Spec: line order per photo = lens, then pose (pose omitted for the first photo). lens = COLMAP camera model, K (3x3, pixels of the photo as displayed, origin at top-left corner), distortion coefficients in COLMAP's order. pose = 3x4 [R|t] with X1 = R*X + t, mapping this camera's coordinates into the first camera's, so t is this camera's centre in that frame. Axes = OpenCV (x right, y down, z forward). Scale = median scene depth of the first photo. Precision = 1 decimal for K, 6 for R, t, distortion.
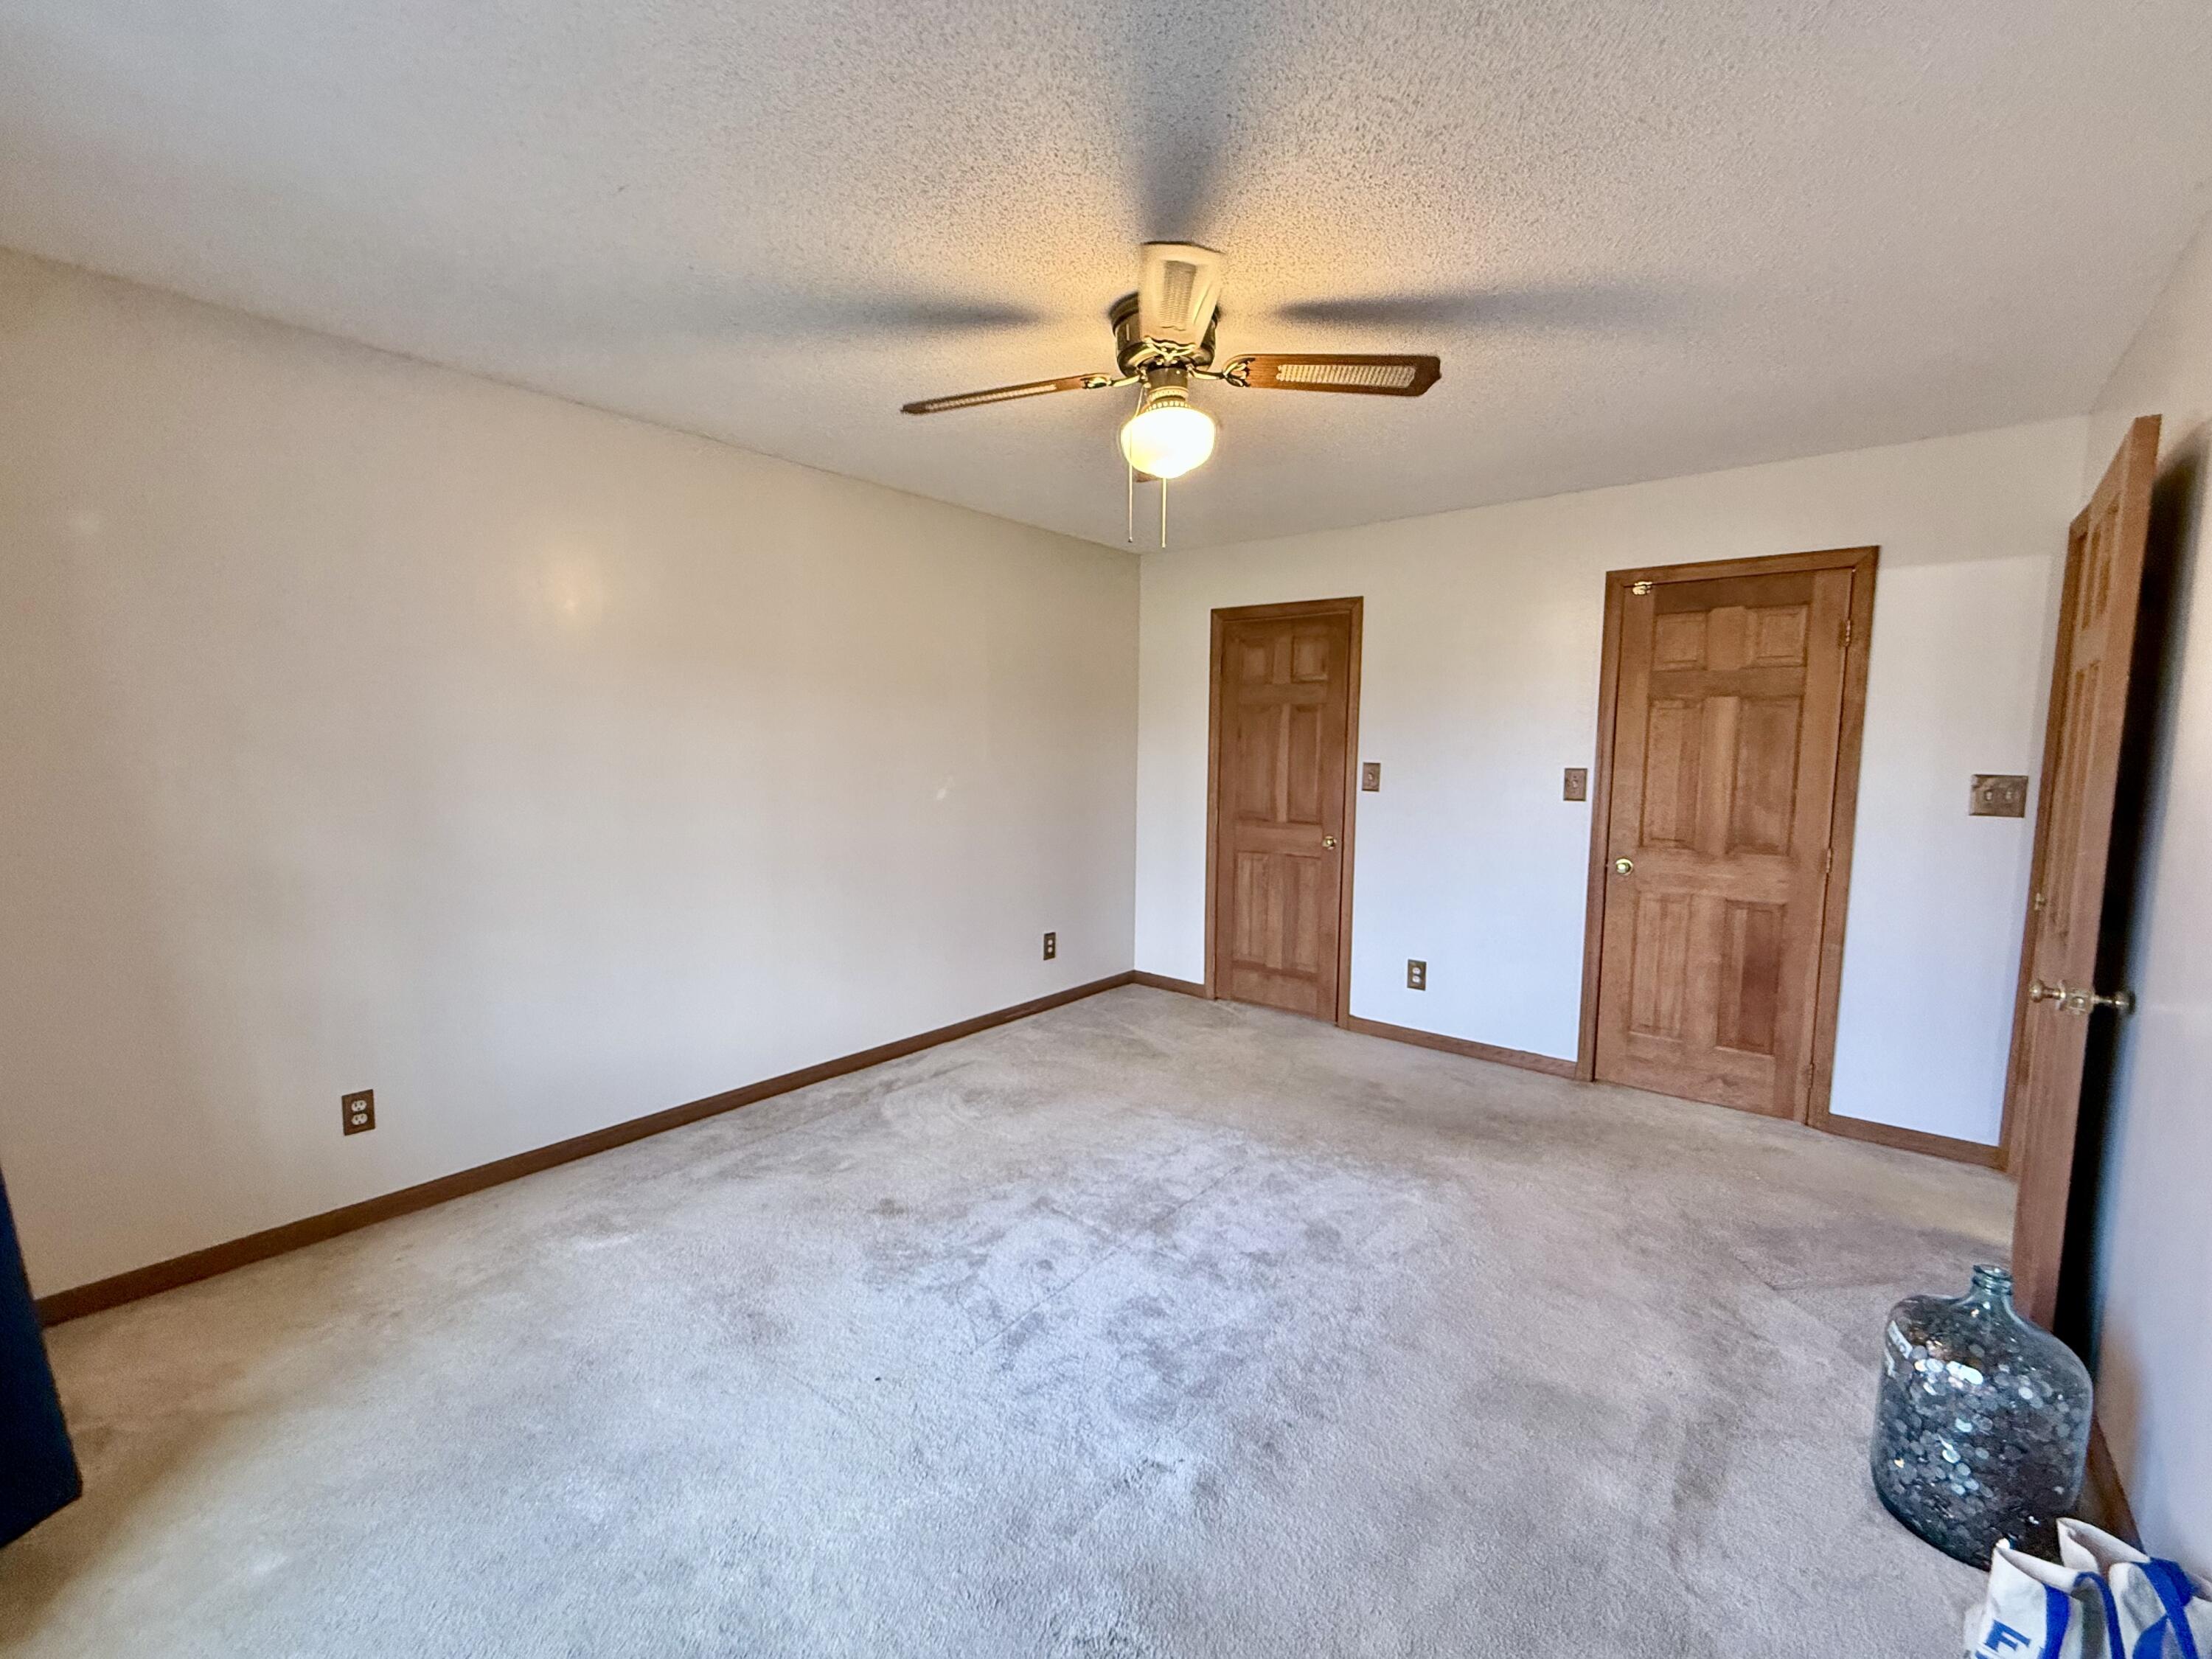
lens RADIAL K [[931.6, 0, 1111.5], [0, 931.6, 836.1], [0, 0, 1]] dist [0.000574, -0.000068]
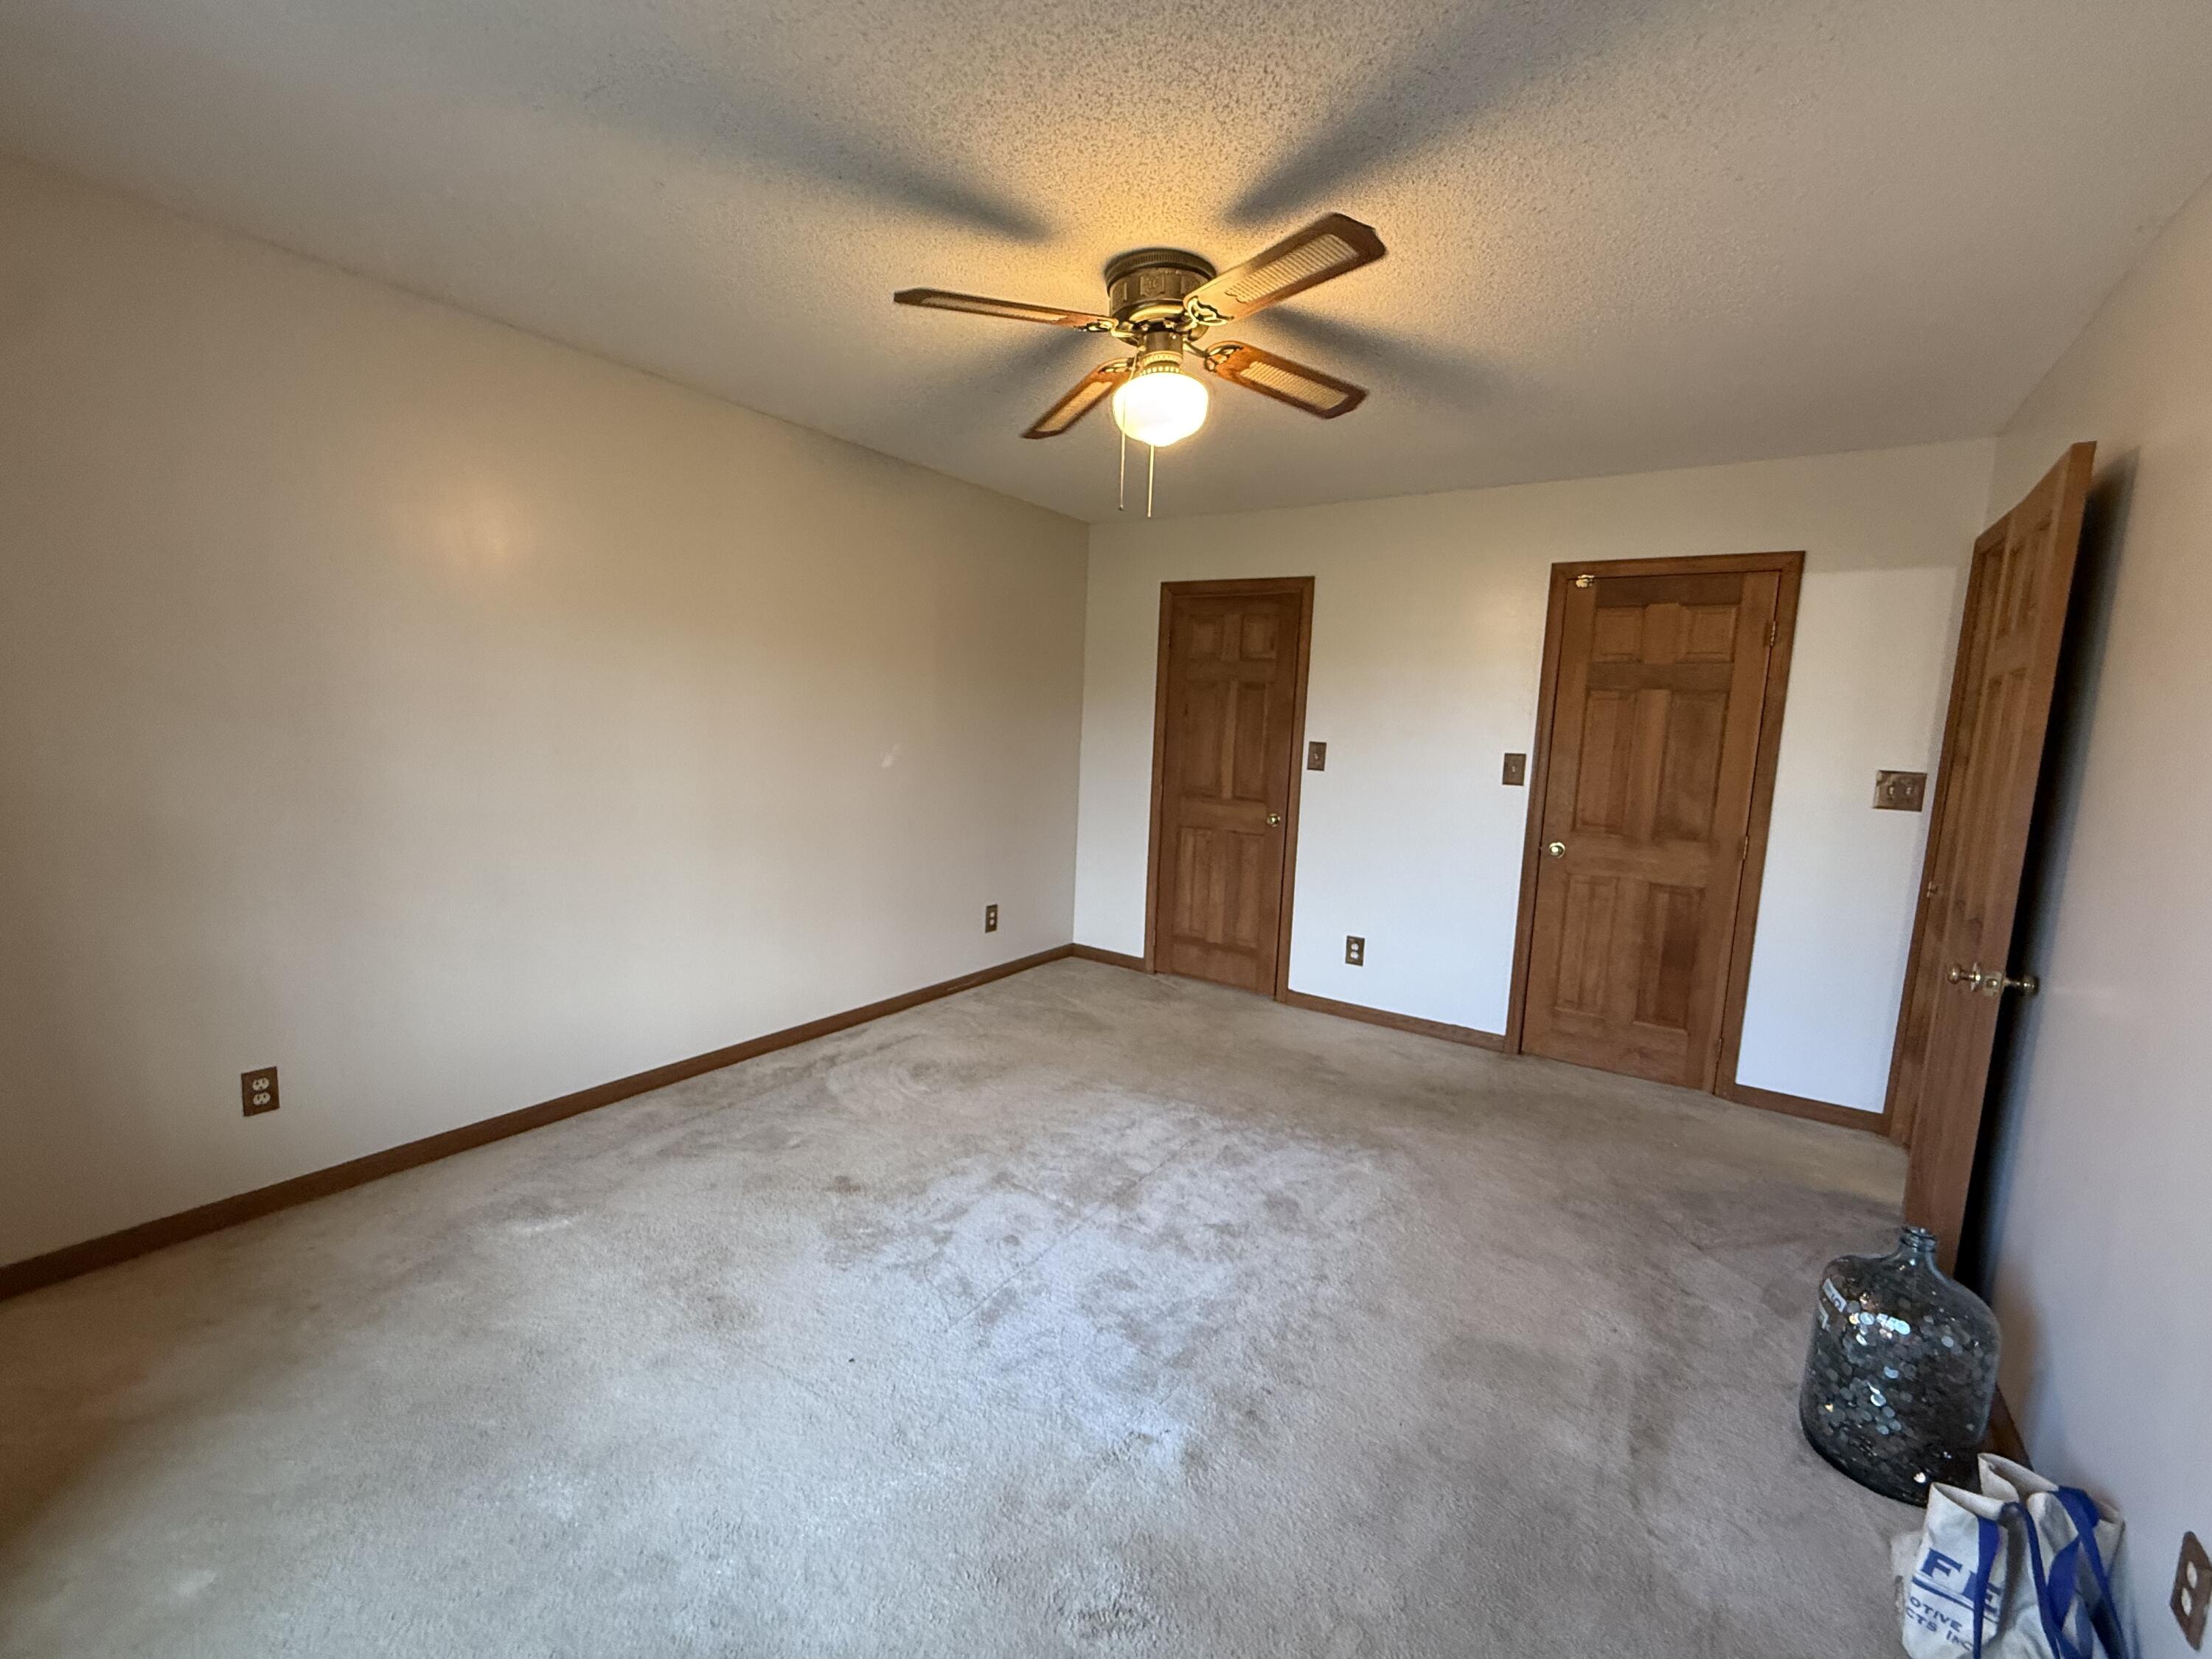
lens RADIAL K [[931.6, 0, 1111.5], [0, 931.6, 836.1], [0, 0, 1]] dist [0.000574, -0.000068]
pose [[0.995400, 0.020376, 0.093612, -0.066933], [-0.023159, 0.999319, 0.028733, -0.000980], [-0.092963, -0.030769, 0.995194, 0.015298]]
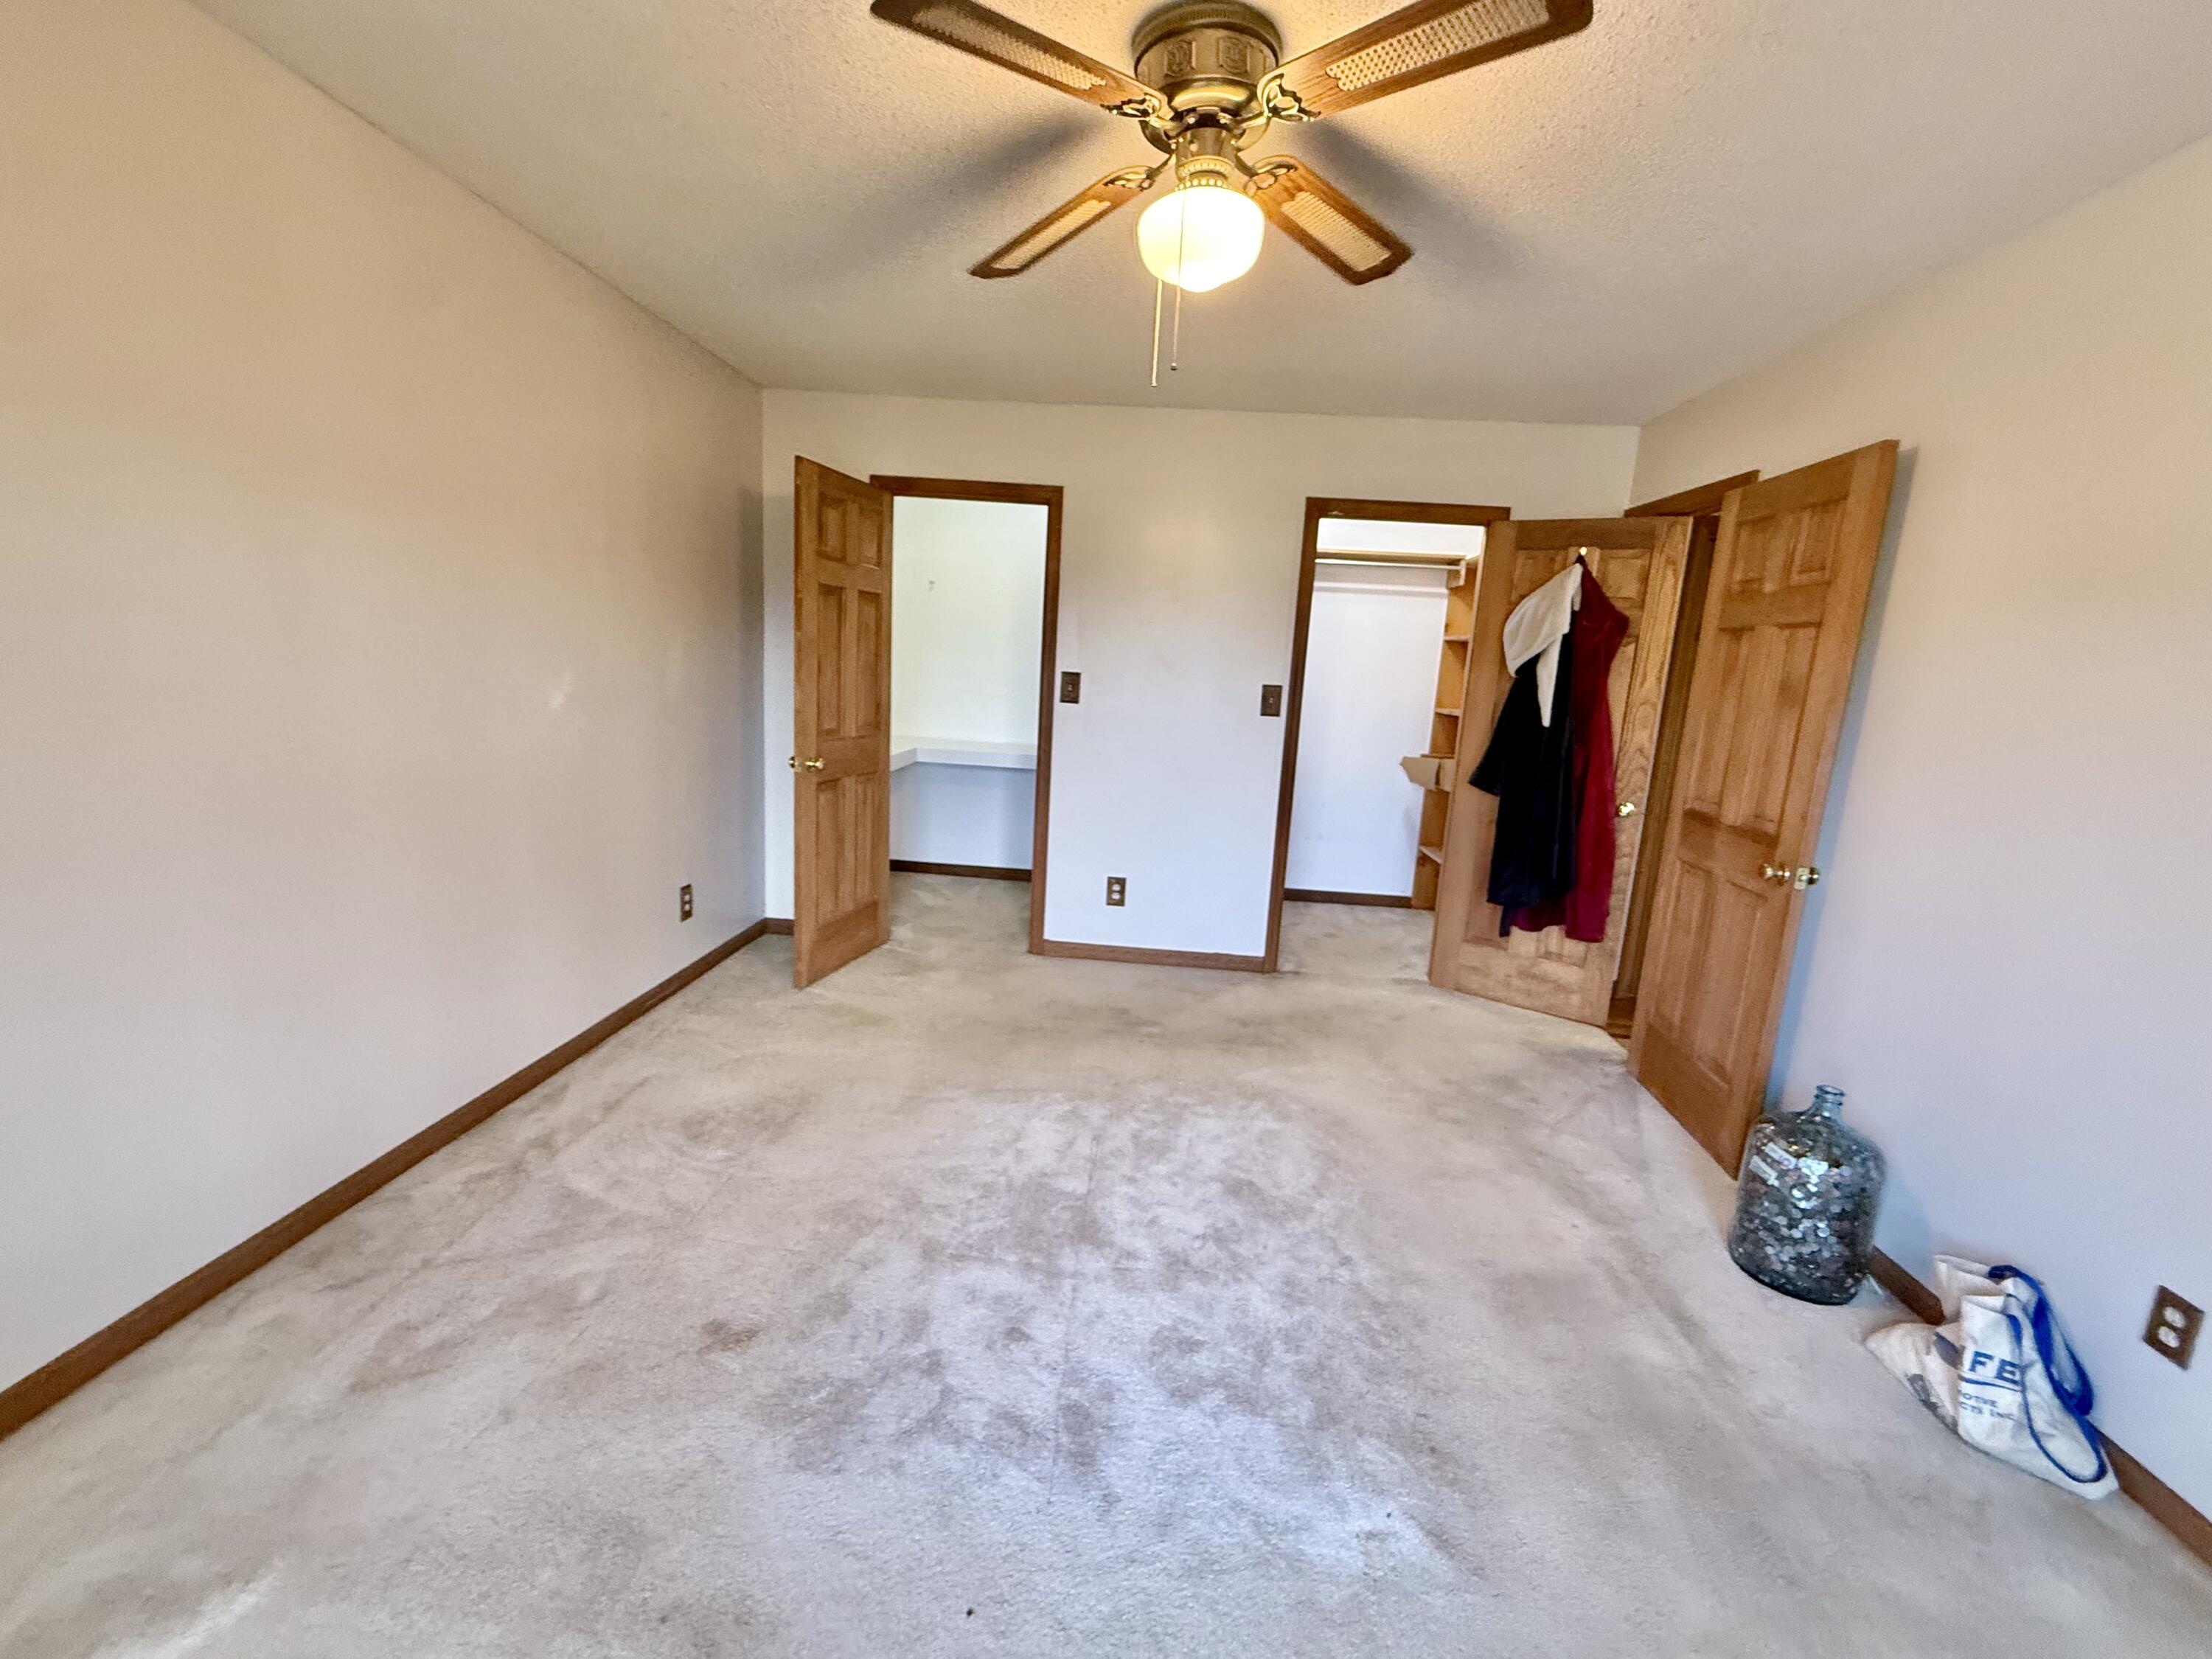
lens RADIAL K [[927.8, 0, 1120.6], [0, 927.8, 835.6], [0, 0, 1]] dist [-0.000742, -0.000316]
pose [[0.813859, -0.070555, 0.576764, -0.411636], [0.008821, 0.993987, 0.109146, -0.030851], [-0.580996, -0.083741, 0.809587, 0.366657]]
